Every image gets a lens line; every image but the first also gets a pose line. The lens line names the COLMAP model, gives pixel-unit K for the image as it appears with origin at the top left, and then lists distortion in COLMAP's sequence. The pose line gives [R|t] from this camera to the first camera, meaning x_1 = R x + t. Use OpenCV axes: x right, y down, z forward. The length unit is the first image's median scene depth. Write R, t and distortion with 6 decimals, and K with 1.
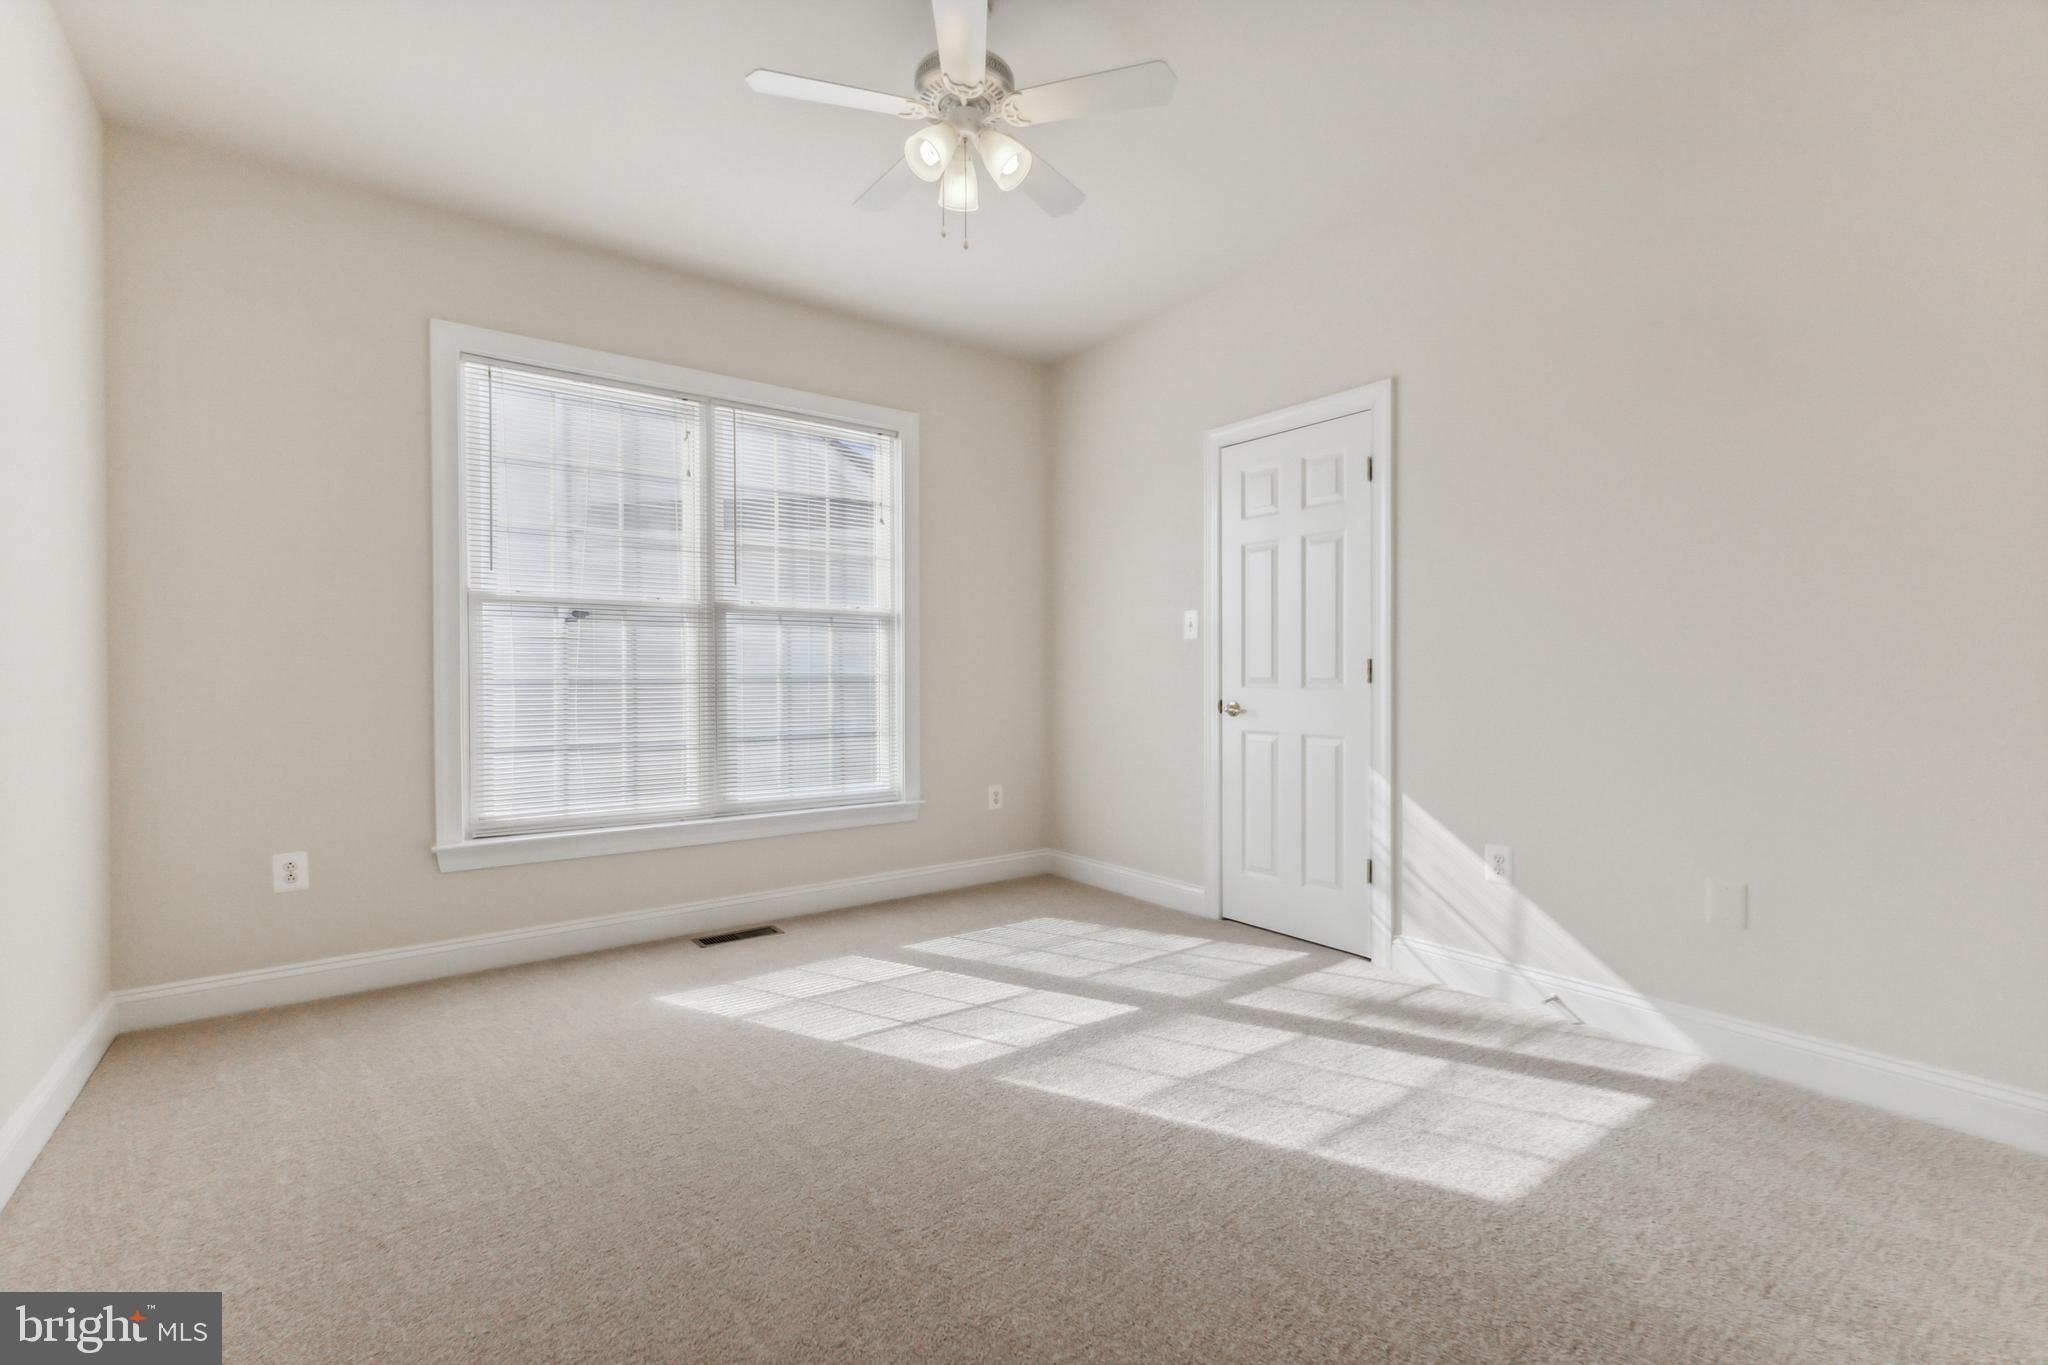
lens RADIAL K [[894.9, 0, 1027.4], [0, 894.9, 688.0], [0, 0, 1]] dist [0.013341, -0.002881]
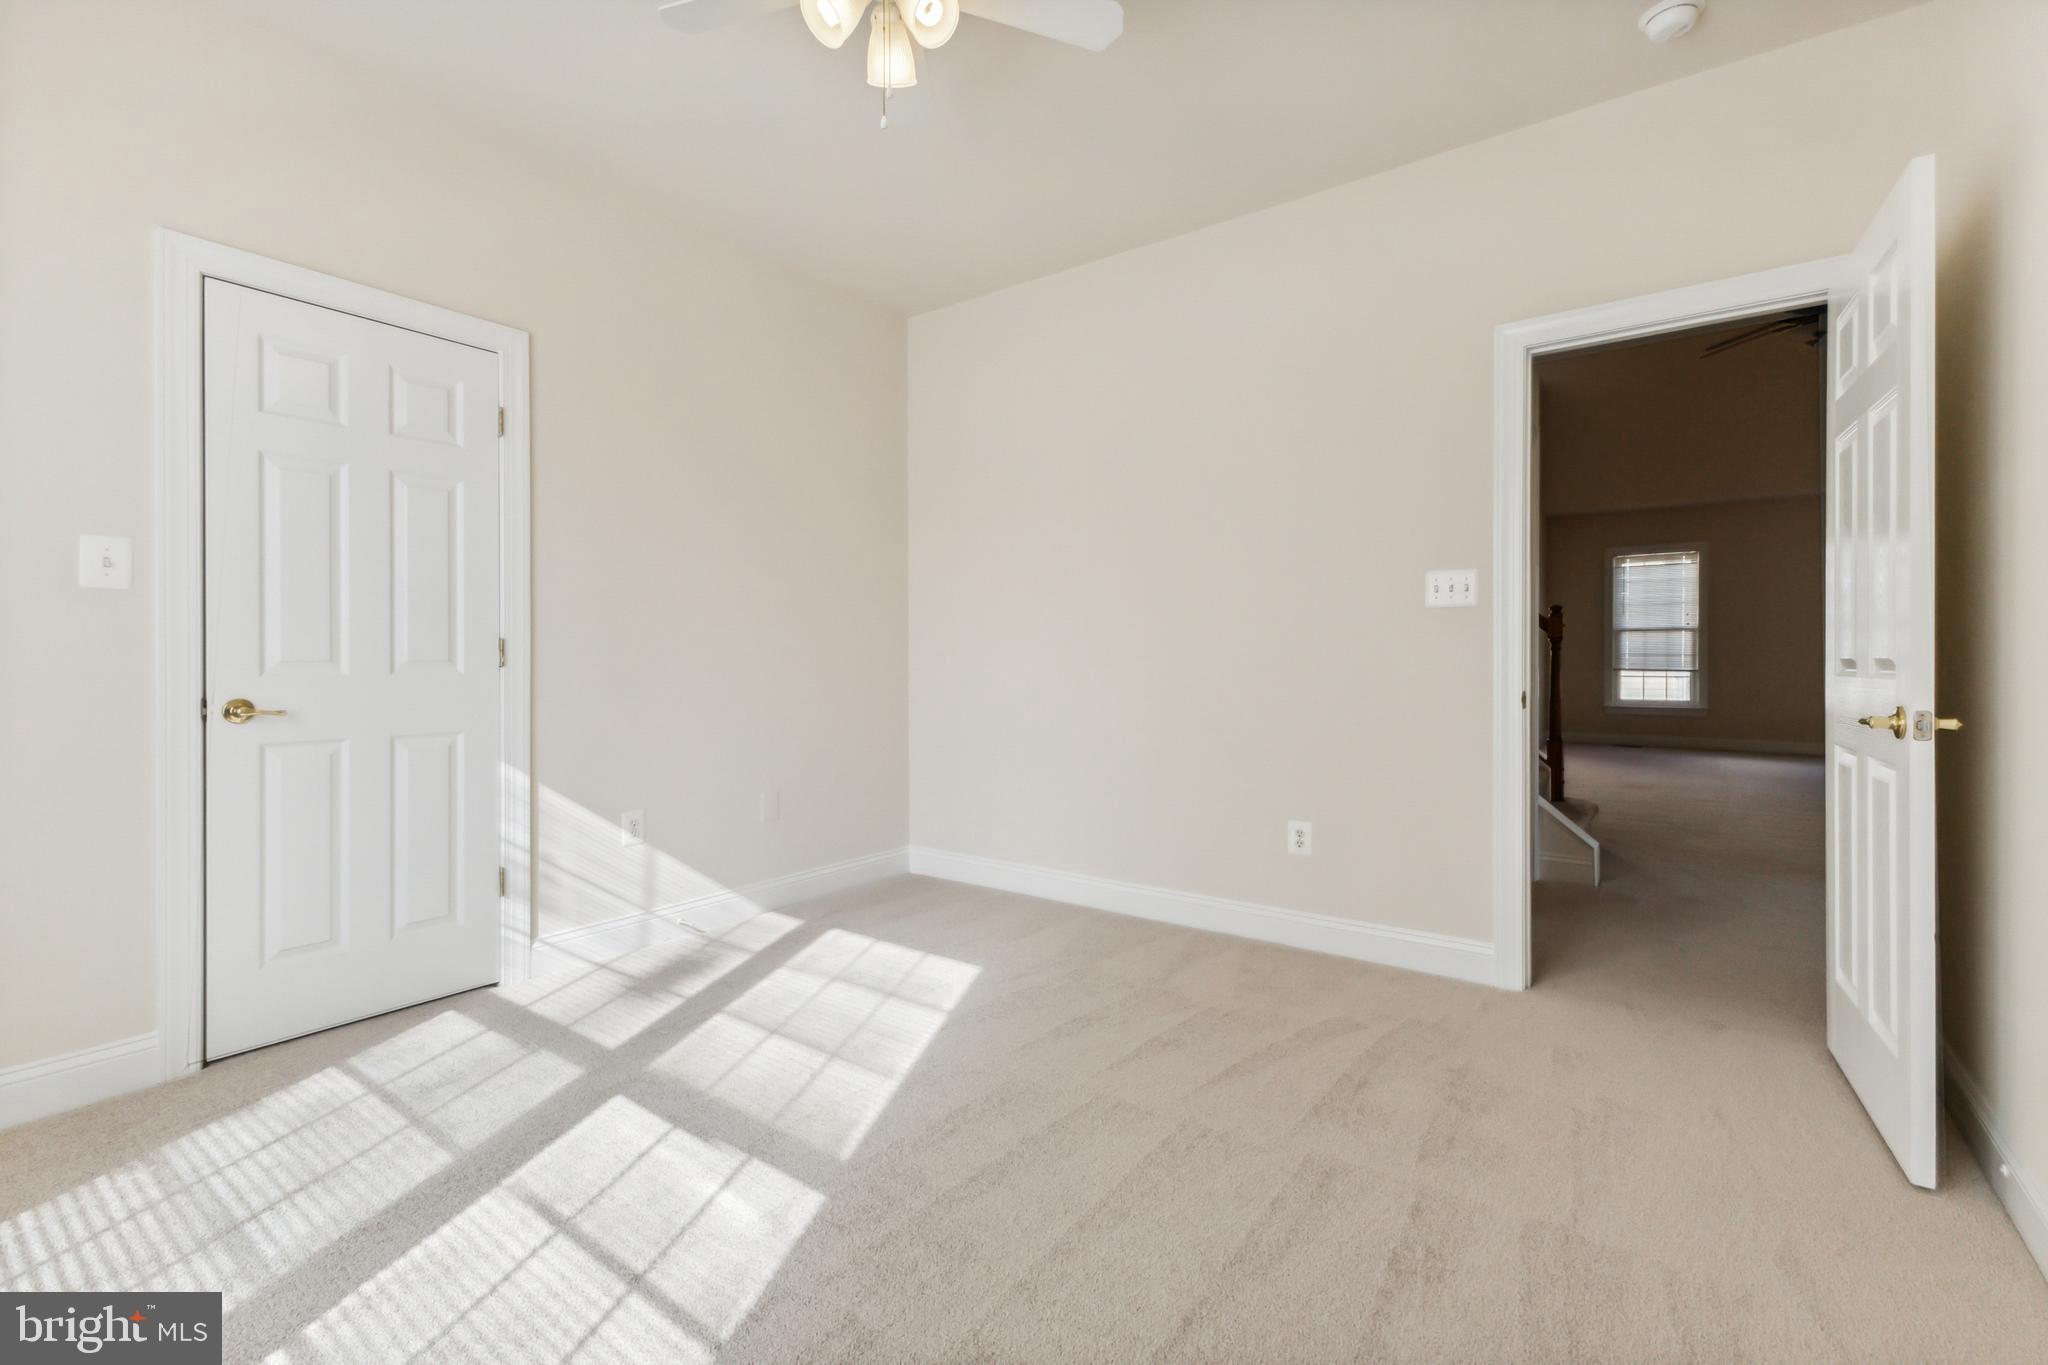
lens RADIAL K [[894.9, 0, 1035.9], [0, 894.9, 650.8], [0, 0, 1]] dist [0.013341, -0.002881]
pose [[-0.297334, 0.006643, 0.954750, -0.641190], [0.008643, 0.999954, -0.004266, -0.012456], [-0.954734, 0.006984, -0.297378, 0.799627]]
